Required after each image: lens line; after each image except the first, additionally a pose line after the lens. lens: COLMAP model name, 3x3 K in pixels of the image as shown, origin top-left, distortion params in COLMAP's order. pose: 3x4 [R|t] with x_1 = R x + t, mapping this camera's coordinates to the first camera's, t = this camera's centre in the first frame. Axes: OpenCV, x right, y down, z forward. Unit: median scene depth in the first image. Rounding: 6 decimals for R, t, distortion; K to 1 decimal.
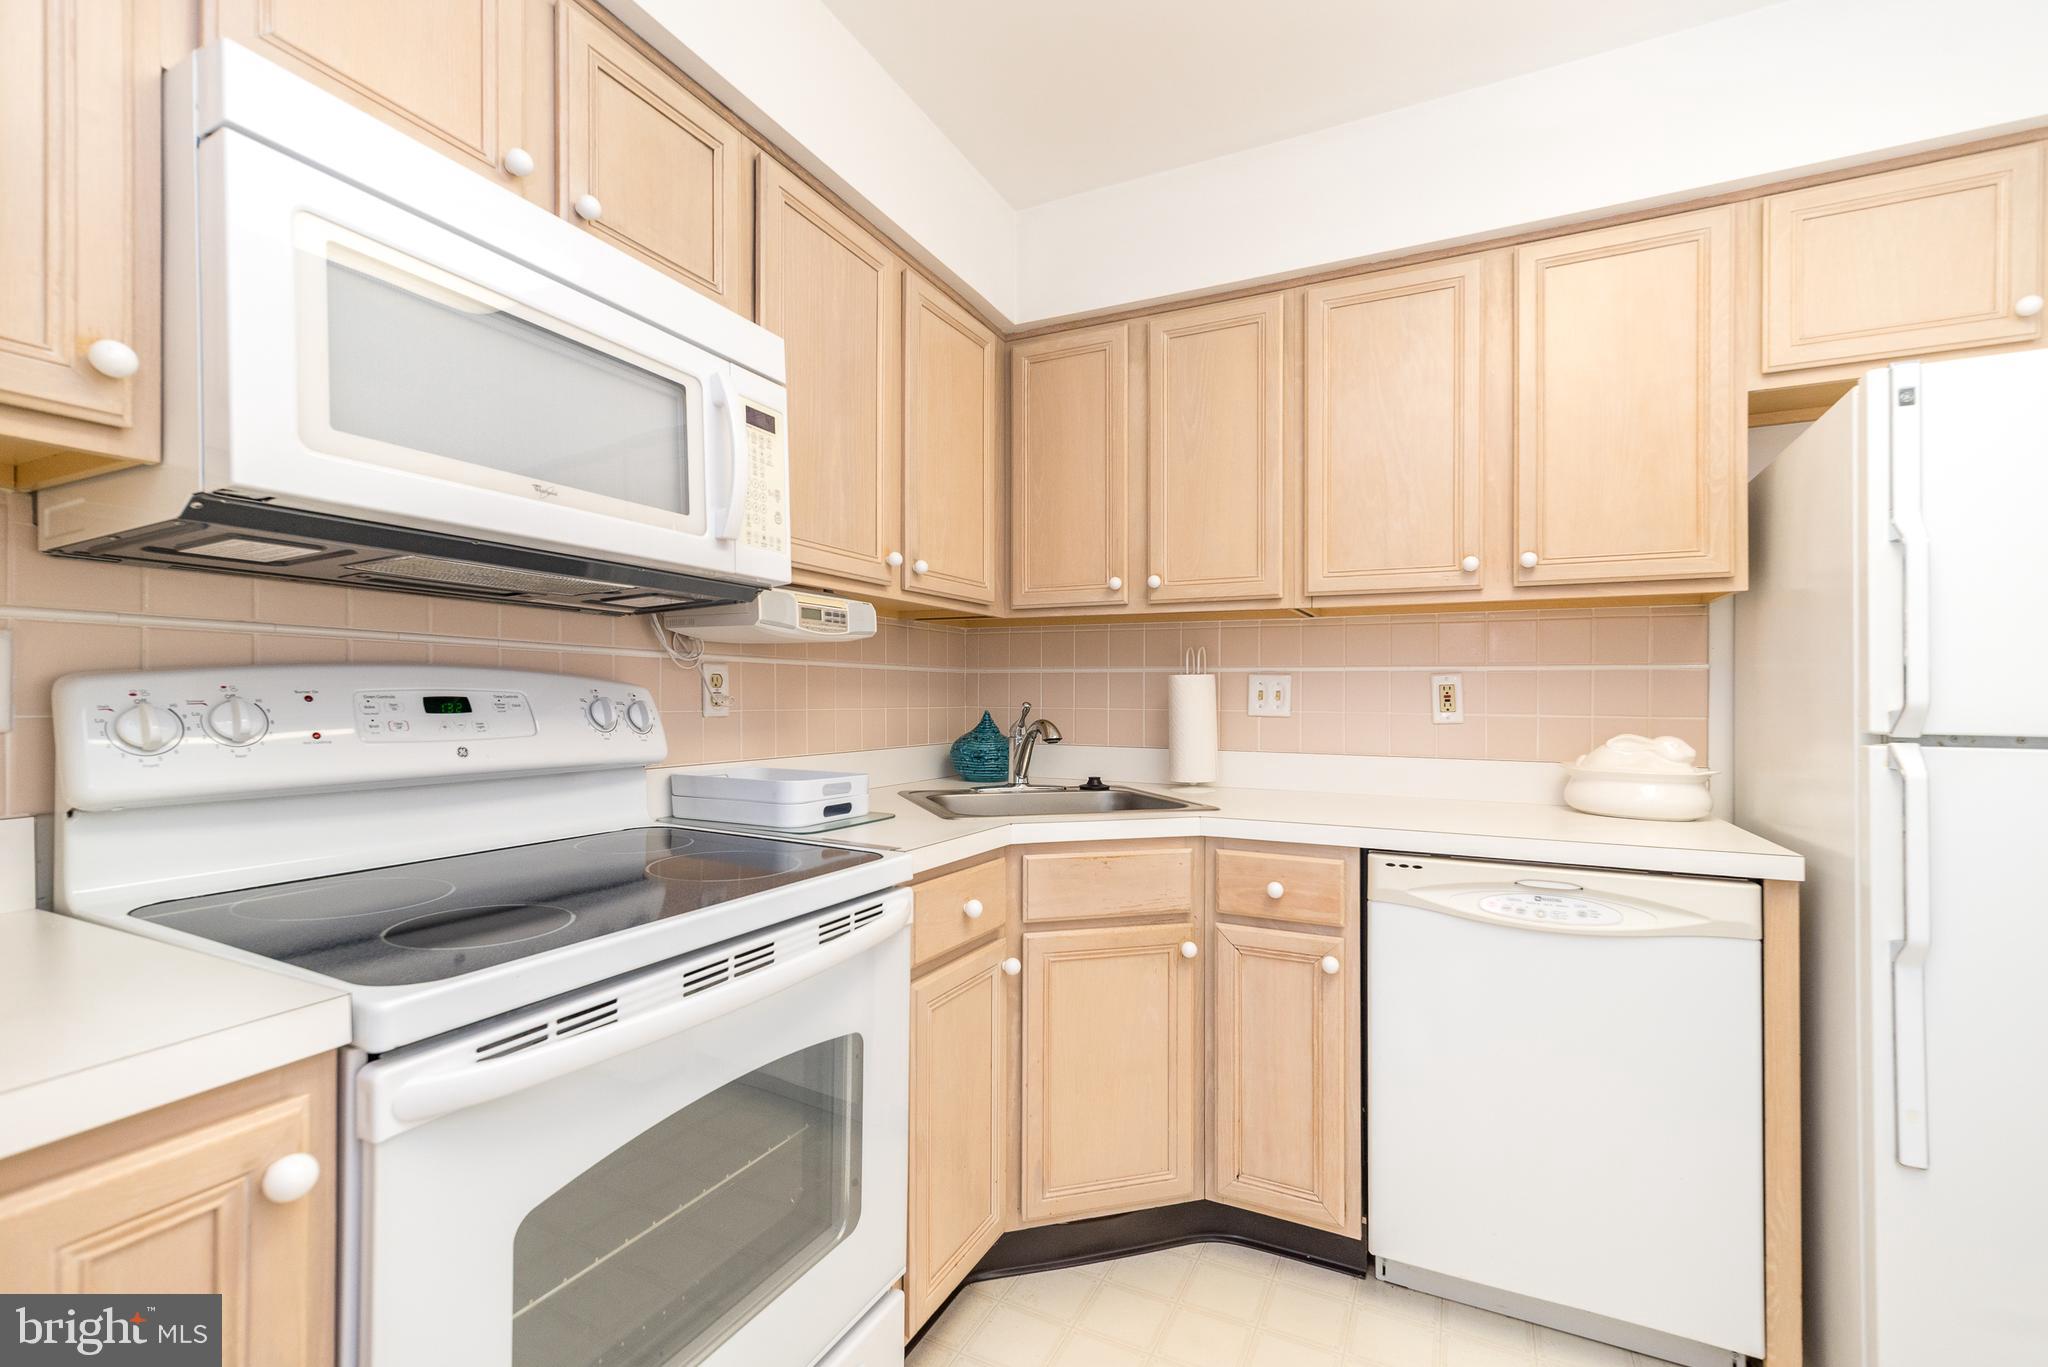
lens RADIAL K [[892.2, 0, 1016.9], [0, 892.2, 708.2], [0, 0, 1]] dist [0.005094, 0.001387]
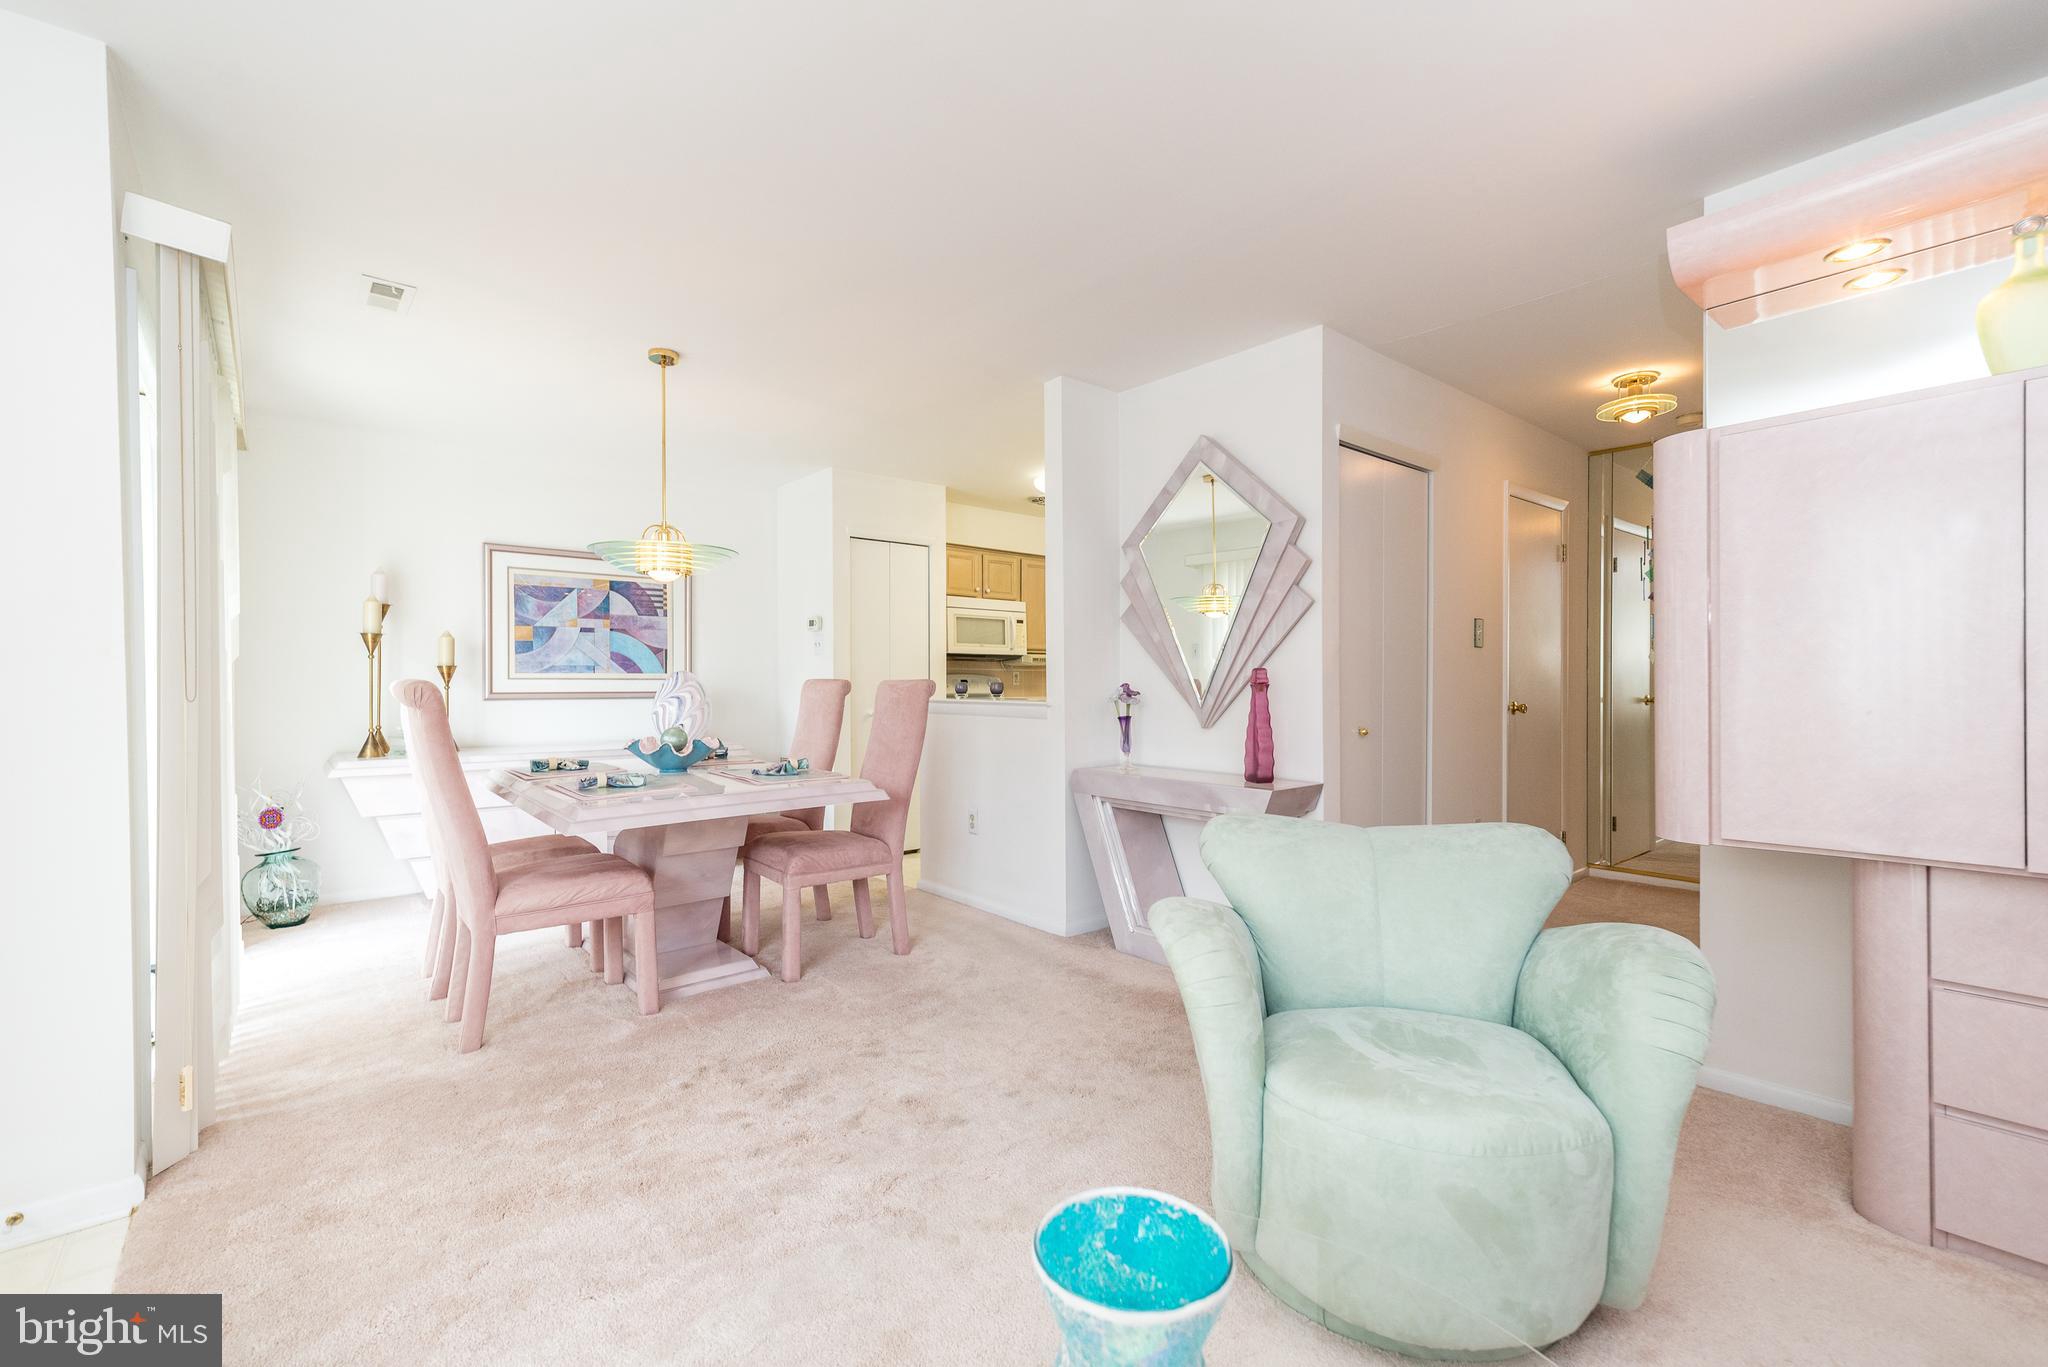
lens RADIAL K [[892.2, 0, 1027.4], [0, 892.2, 669.7], [0, 0, 1]] dist [0.005094, 0.001387]
pose [[0.923838, -0.013974, -0.382530, 1.244605], [0.002188, 0.999510, -0.031228, 0.067534], [0.382779, 0.028012, 0.923415, -2.680600]]
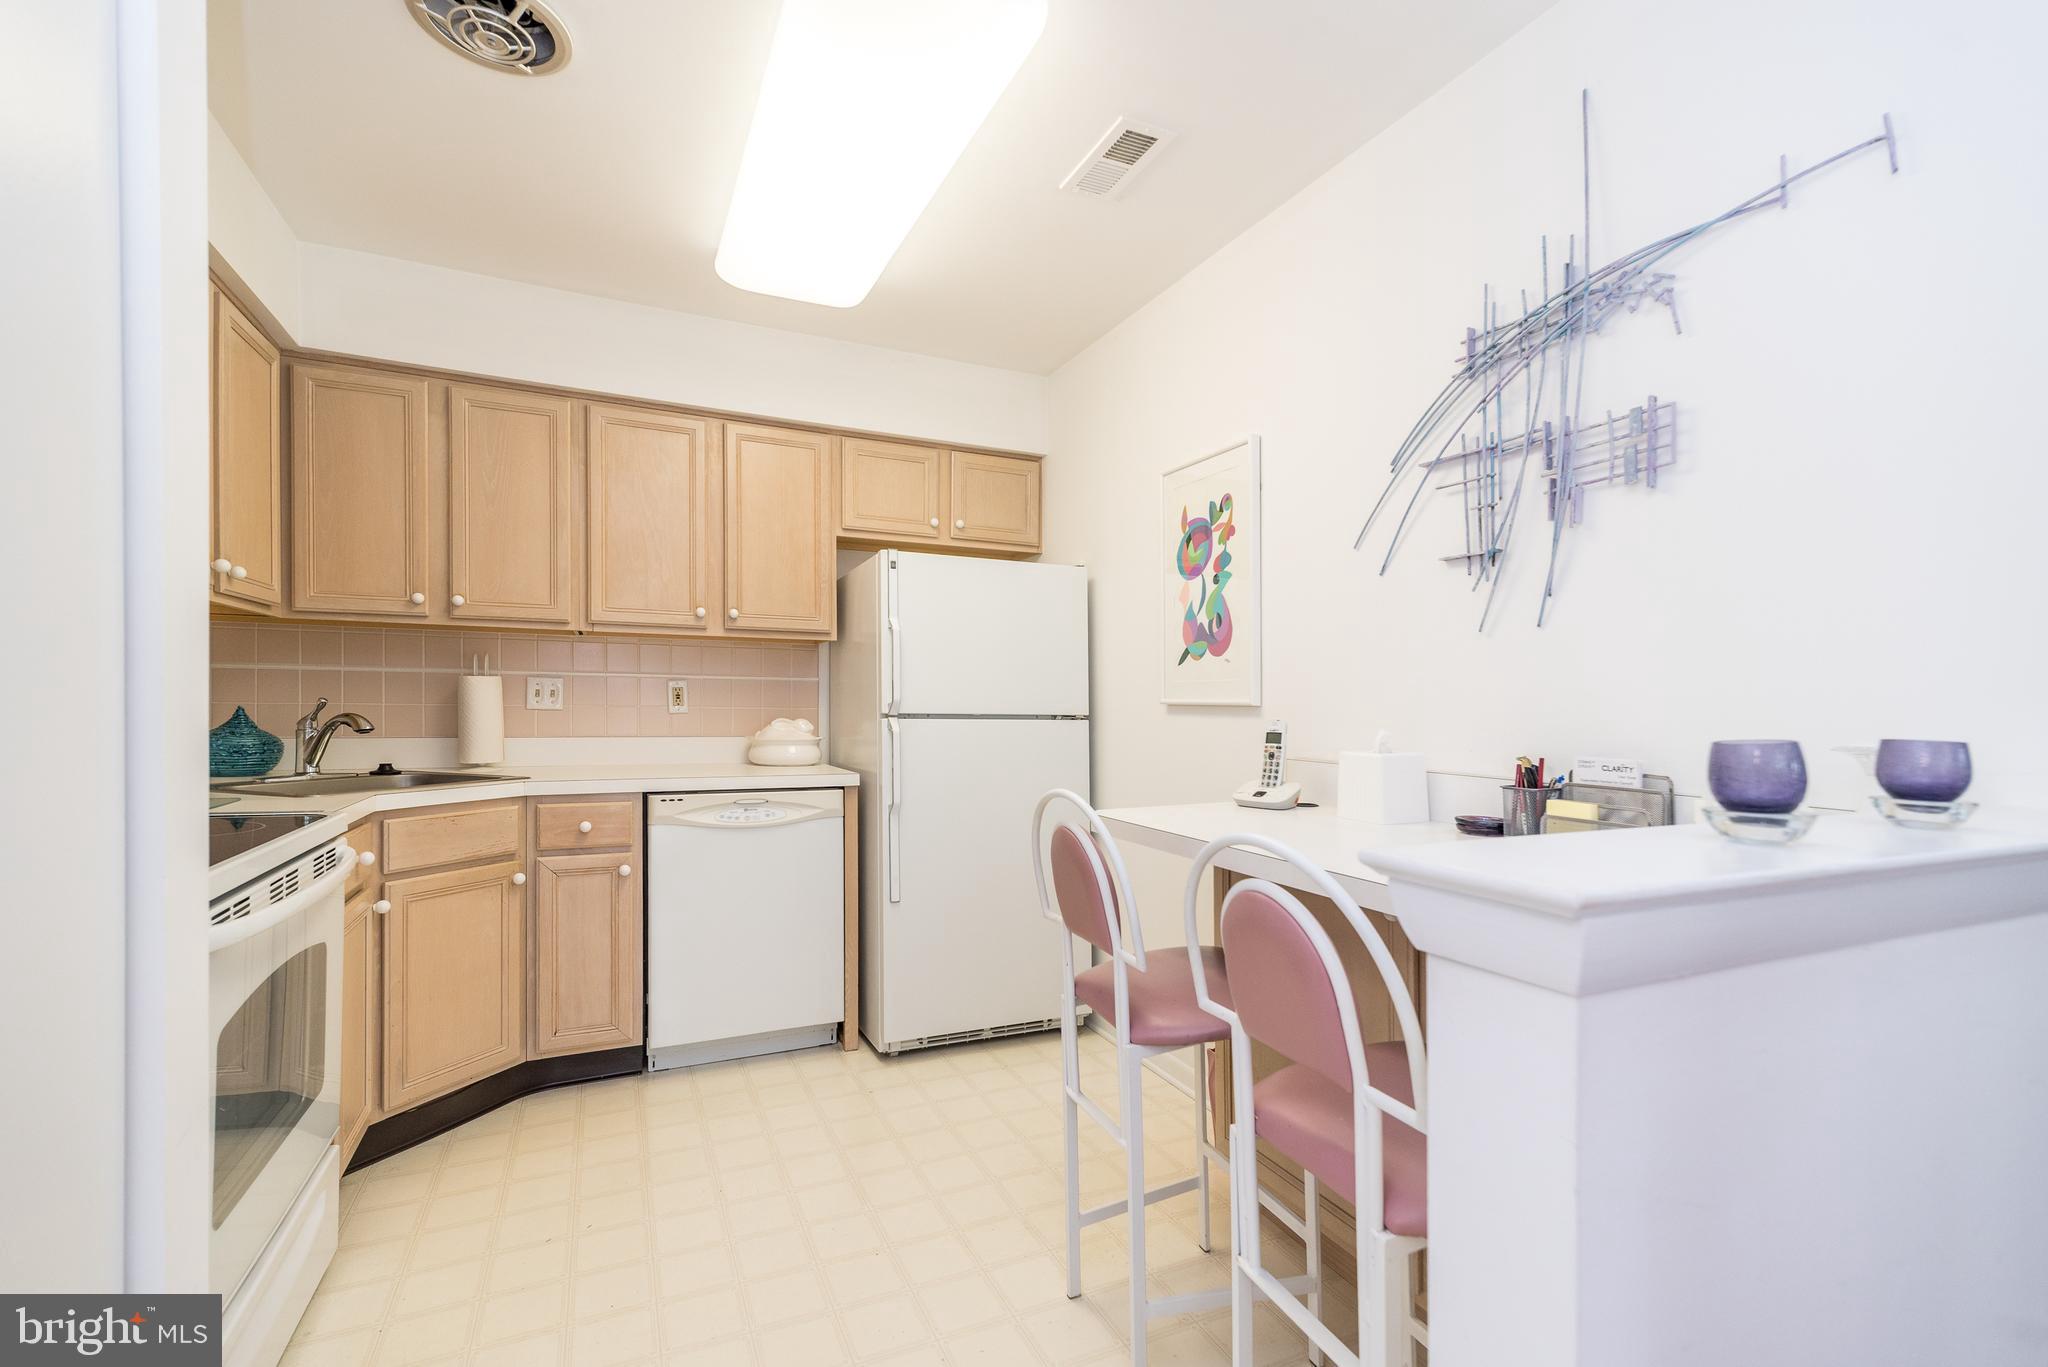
lens RADIAL K [[892.2, 0, 1026.5], [0, 892.2, 693.6], [0, 0, 1]] dist [0.005094, 0.001387]
pose [[0.614200, 0.008688, 0.789103, -0.408269], [0.002627, 0.999911, -0.013053, 0.006100], [-0.789146, 0.010090, 0.614122, -0.455051]]
